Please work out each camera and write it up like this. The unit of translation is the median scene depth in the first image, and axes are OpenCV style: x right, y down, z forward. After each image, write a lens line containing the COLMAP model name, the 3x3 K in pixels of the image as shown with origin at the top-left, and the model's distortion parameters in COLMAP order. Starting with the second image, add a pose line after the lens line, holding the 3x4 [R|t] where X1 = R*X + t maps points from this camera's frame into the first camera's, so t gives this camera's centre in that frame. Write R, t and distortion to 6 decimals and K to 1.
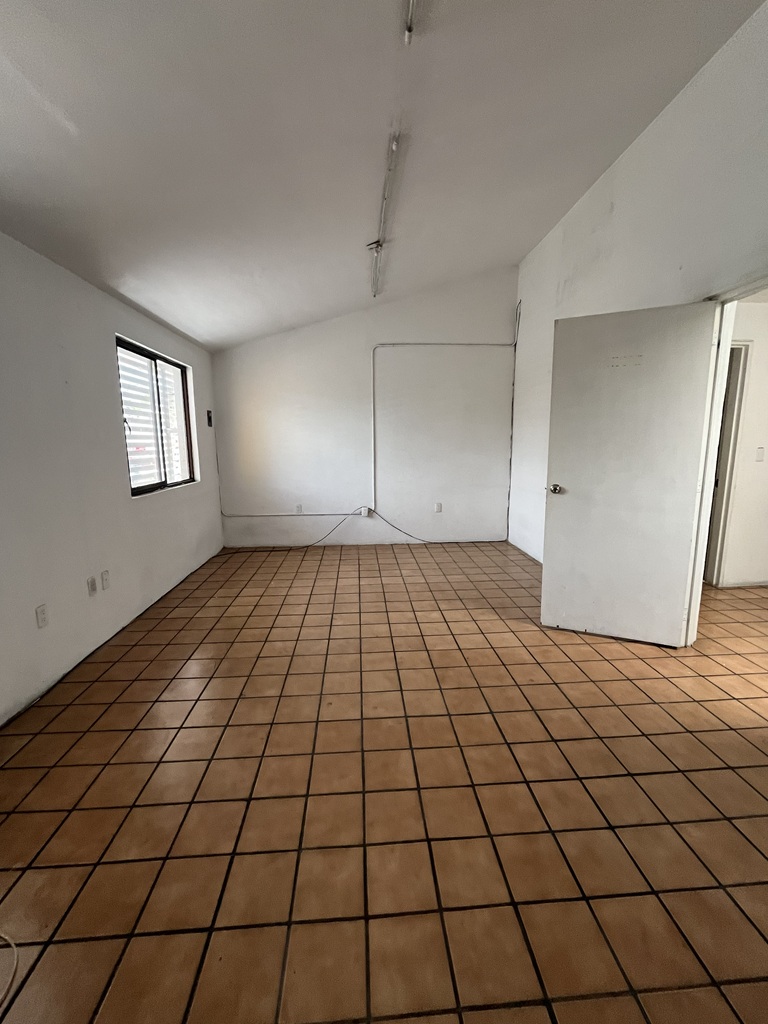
lens RADIAL K [[416.5, 0, 380.4], [0, 416.5, 510.5], [0, 0, 1]] dist [0.023549, 0.000650]
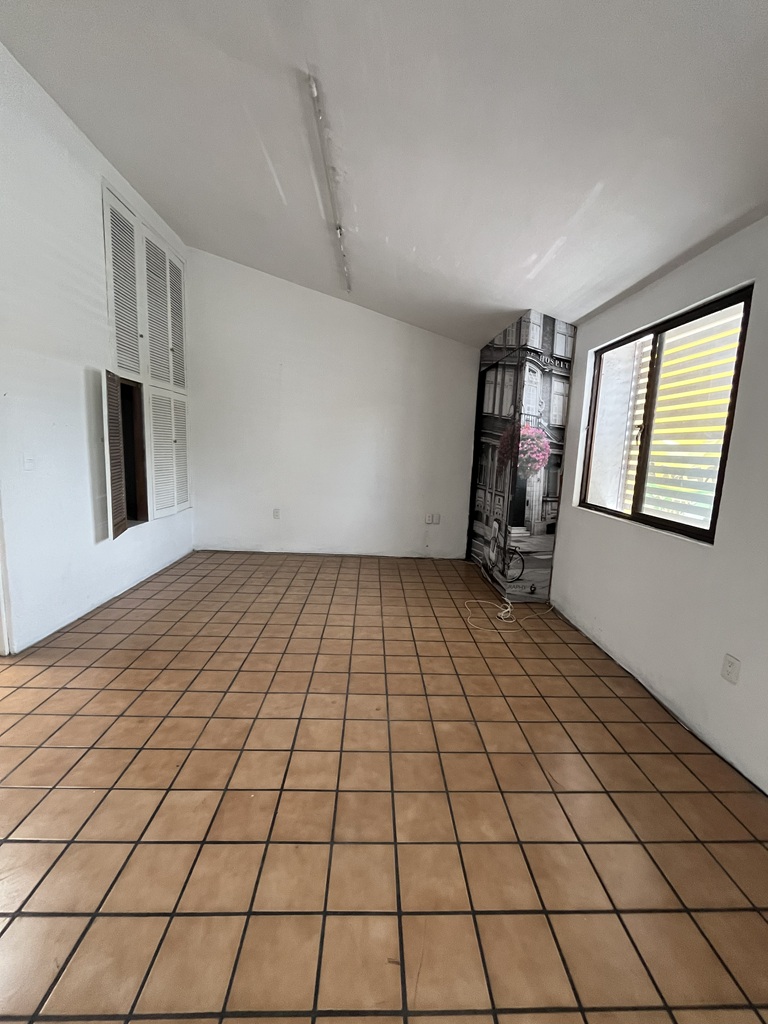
lens RADIAL K [[416.5, 0, 382.6], [0, 416.5, 505.8], [0, 0, 1]] dist [0.023549, 0.000650]
pose [[-0.999137, -0.033185, 0.024995, -0.140703], [-0.024045, 0.952530, 0.303494, -0.298115], [-0.033880, 0.302631, -0.952505, 1.790850]]
